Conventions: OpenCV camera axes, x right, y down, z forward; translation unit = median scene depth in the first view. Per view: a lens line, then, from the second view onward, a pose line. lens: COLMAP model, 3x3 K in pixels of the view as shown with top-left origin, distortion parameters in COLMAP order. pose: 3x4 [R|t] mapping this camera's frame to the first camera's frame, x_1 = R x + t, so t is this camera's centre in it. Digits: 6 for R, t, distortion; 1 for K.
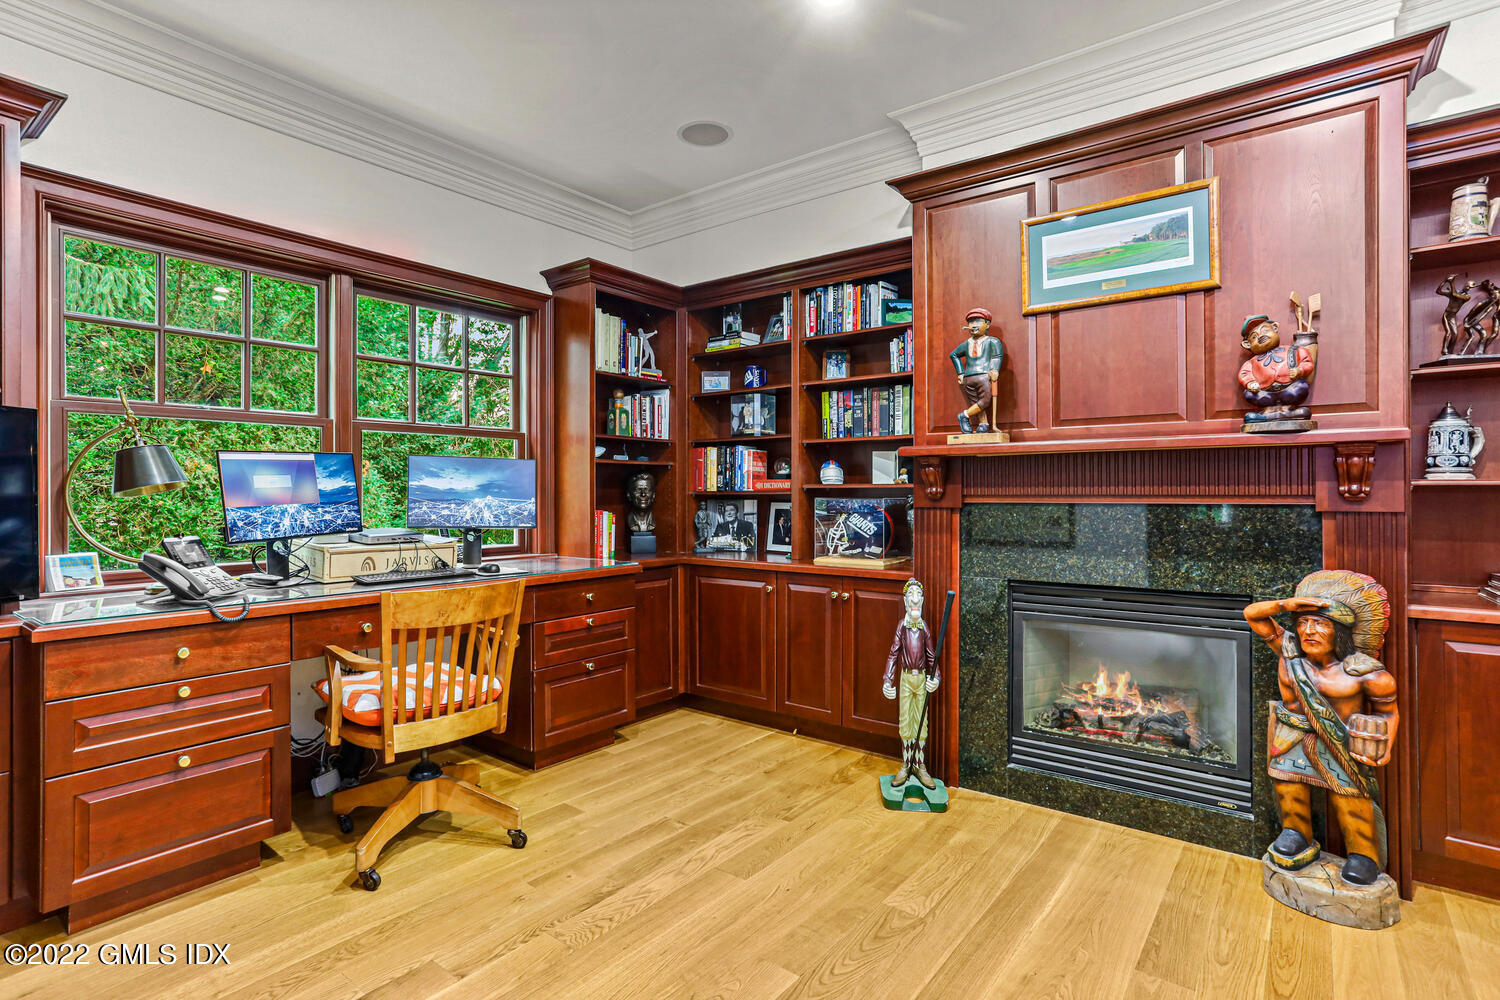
lens RADIAL K [[755.7, 0, 745.7], [0, 755.7, 490.6], [0, 0, 1]] dist [-0.000343, 0.001384]
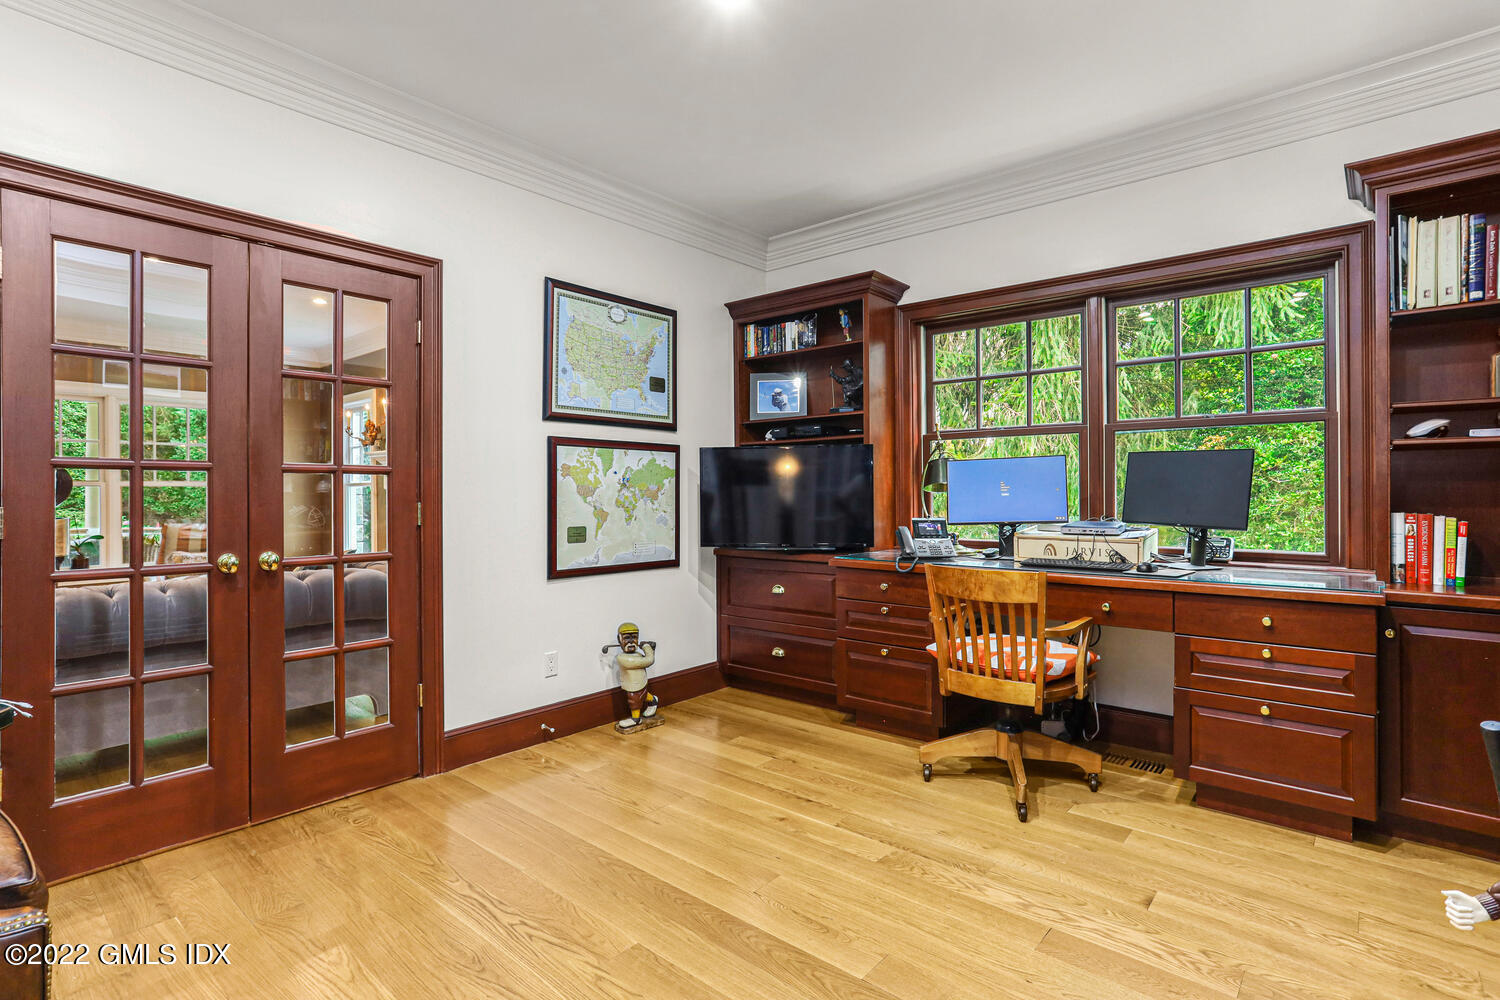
lens RADIAL K [[755.7, 0, 745.7], [0, 755.7, 490.6], [0, 0, 1]] dist [-0.000343, 0.001384]
pose [[-0.047385, 0.005964, -0.998859, 0.648237], [0.008483, 0.999949, 0.005569, -0.004996], [0.998841, -0.008209, -0.047433, 0.542983]]
